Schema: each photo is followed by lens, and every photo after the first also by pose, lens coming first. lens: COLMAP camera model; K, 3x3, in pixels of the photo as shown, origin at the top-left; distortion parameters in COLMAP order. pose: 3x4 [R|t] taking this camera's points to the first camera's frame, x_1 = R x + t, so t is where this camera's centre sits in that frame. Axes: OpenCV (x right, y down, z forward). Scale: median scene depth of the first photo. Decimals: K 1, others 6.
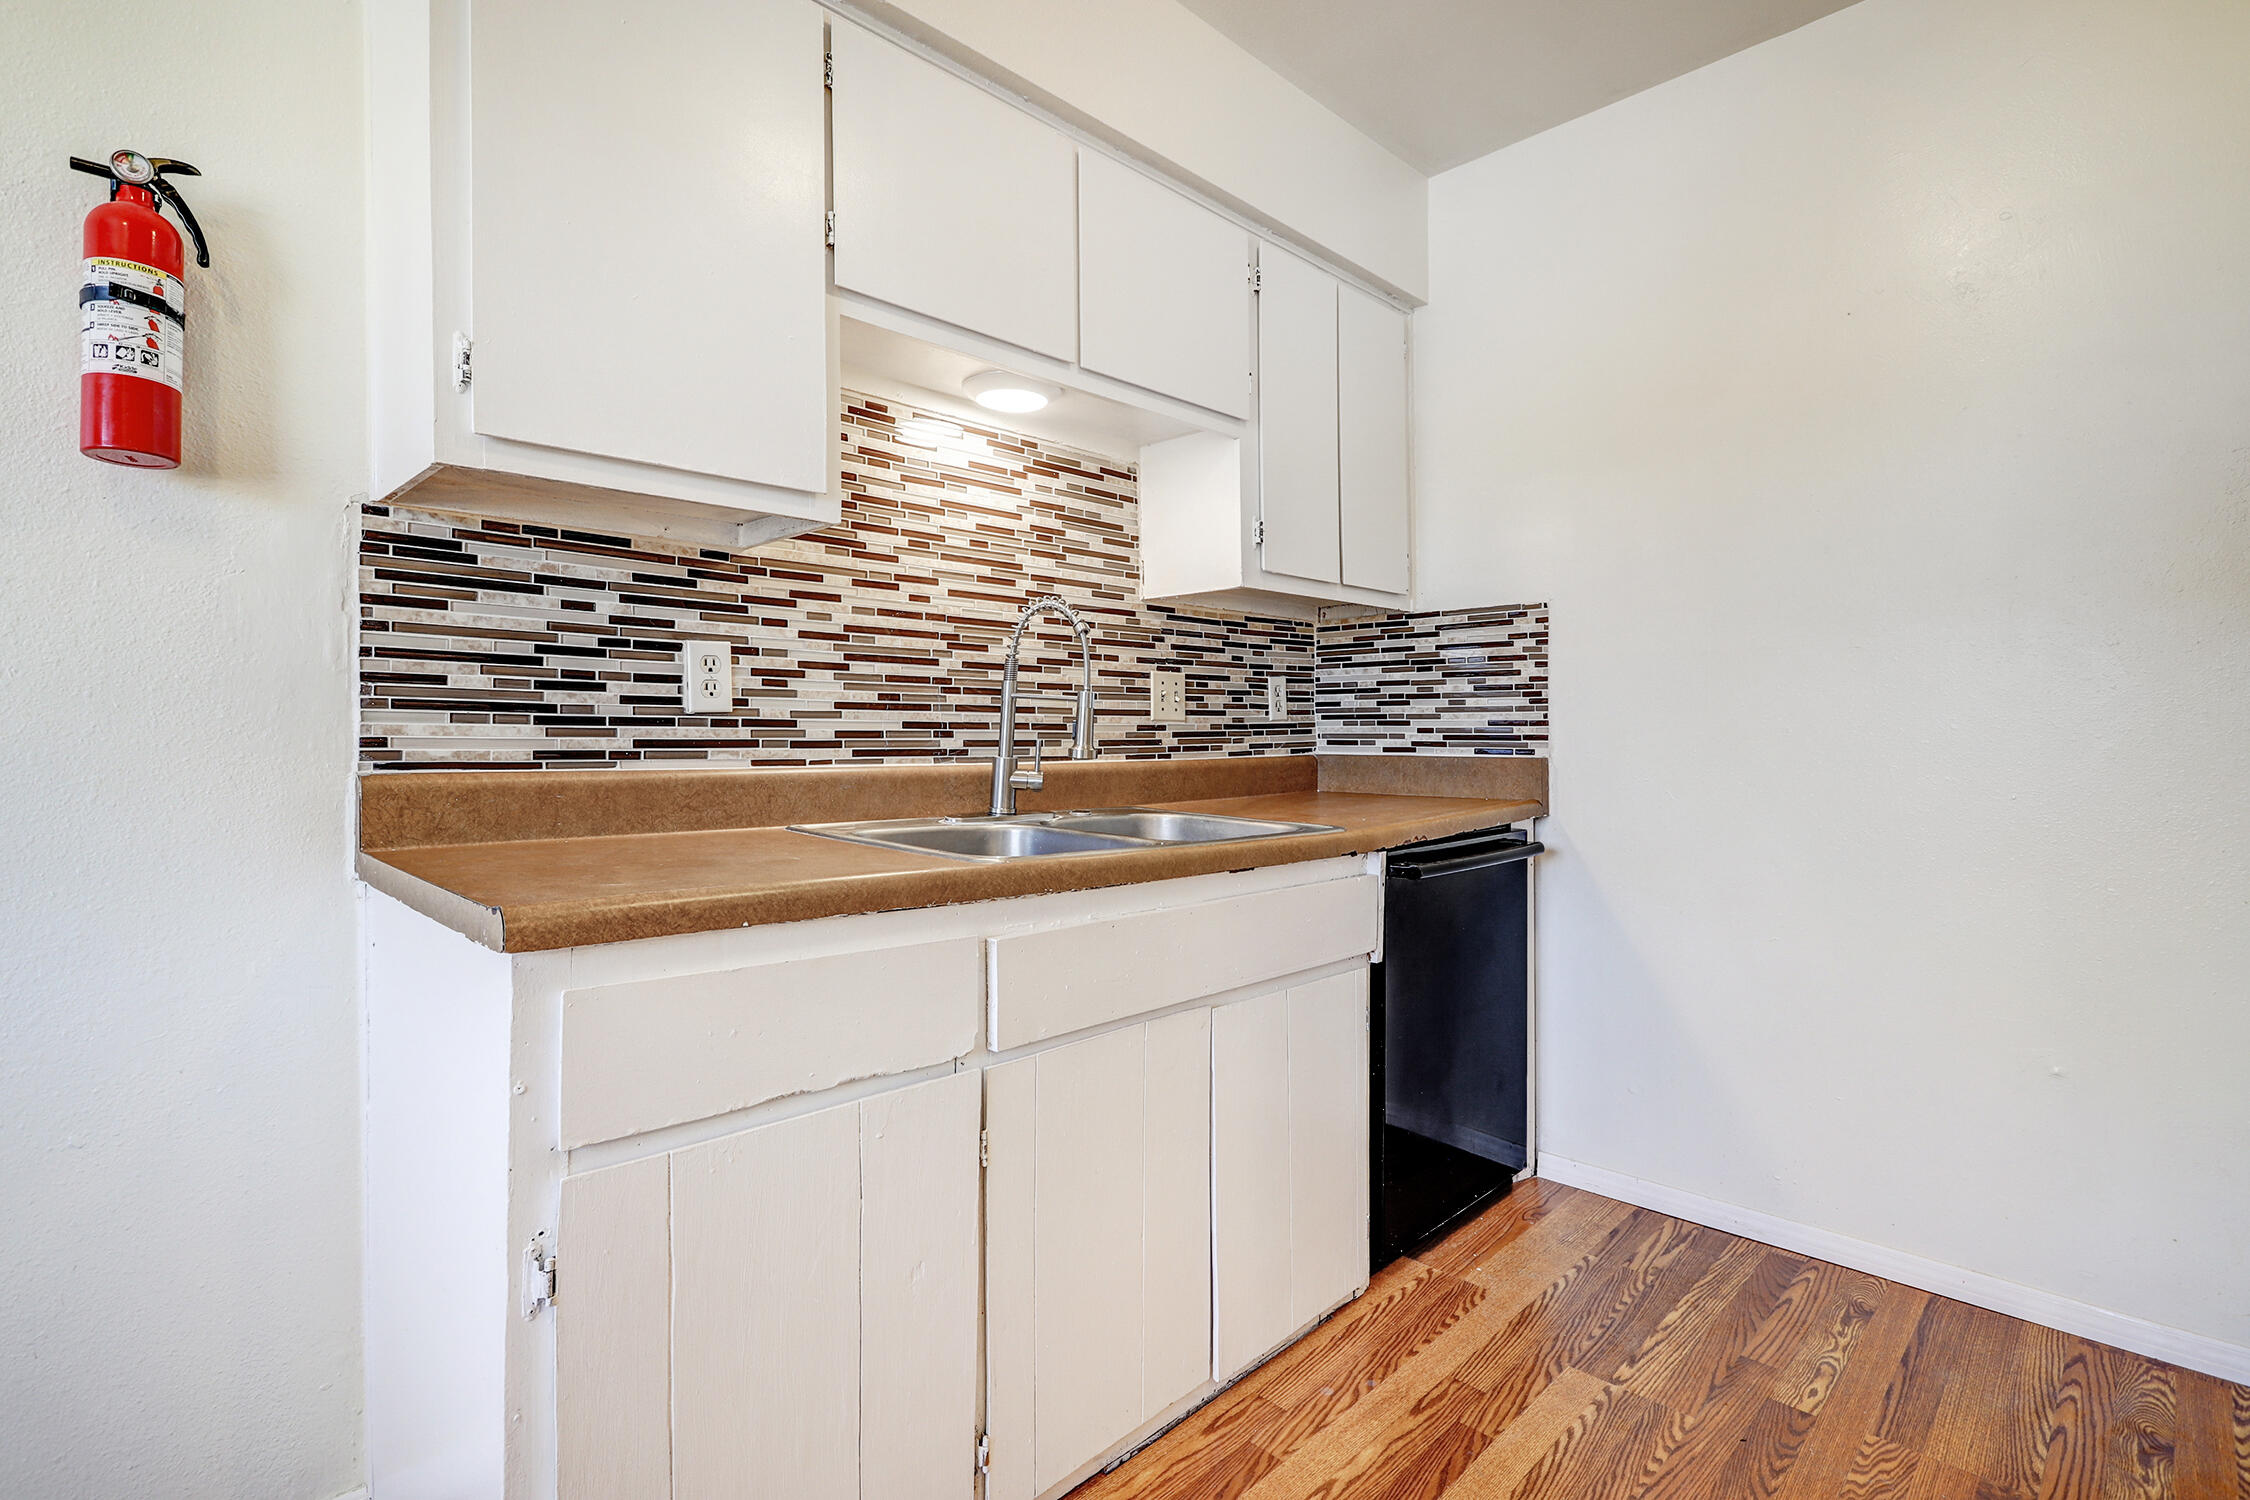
lens RADIAL K [[1069.2, 0, 1134.6], [0, 1069.2, 742.4], [0, 0, 1]] dist [-0.001198, 0.000476]
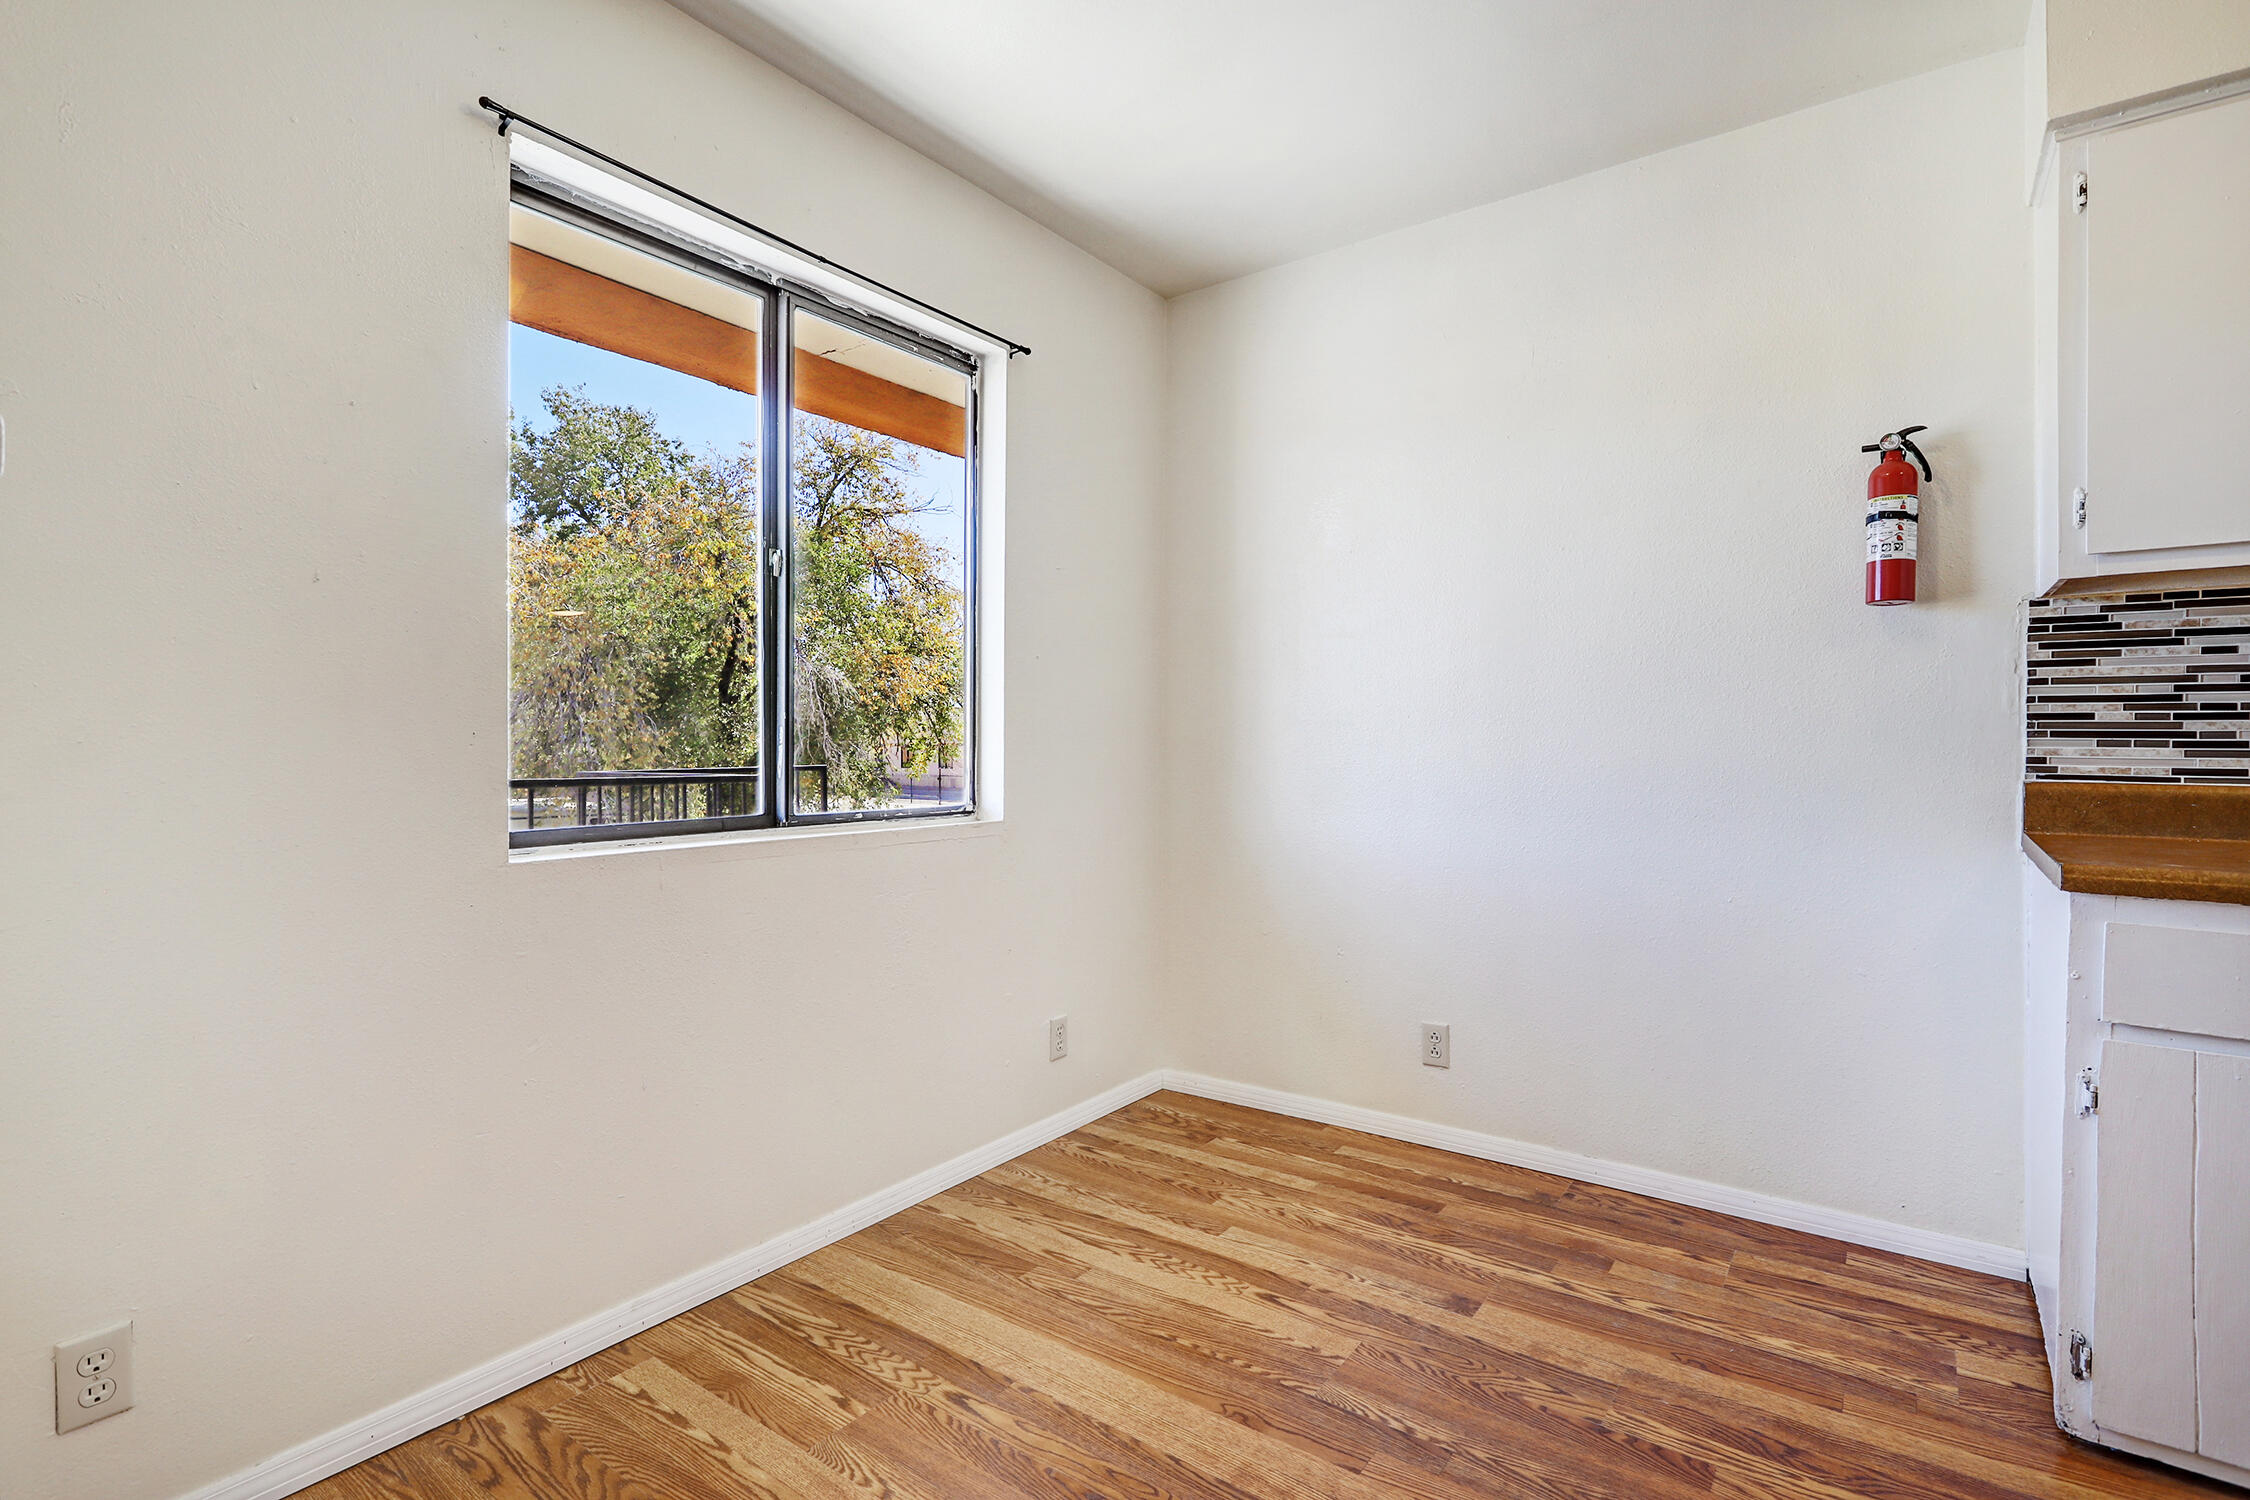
lens RADIAL K [[1069.2, 0, 1134.6], [0, 1069.2, 742.4], [0, 0, 1]] dist [-0.001198, 0.000476]
pose [[0.153451, 0.001020, -0.988156, 0.554586], [-0.003572, 0.999994, 0.000477, -0.021111], [0.988150, 0.003456, 0.153453, -0.459475]]
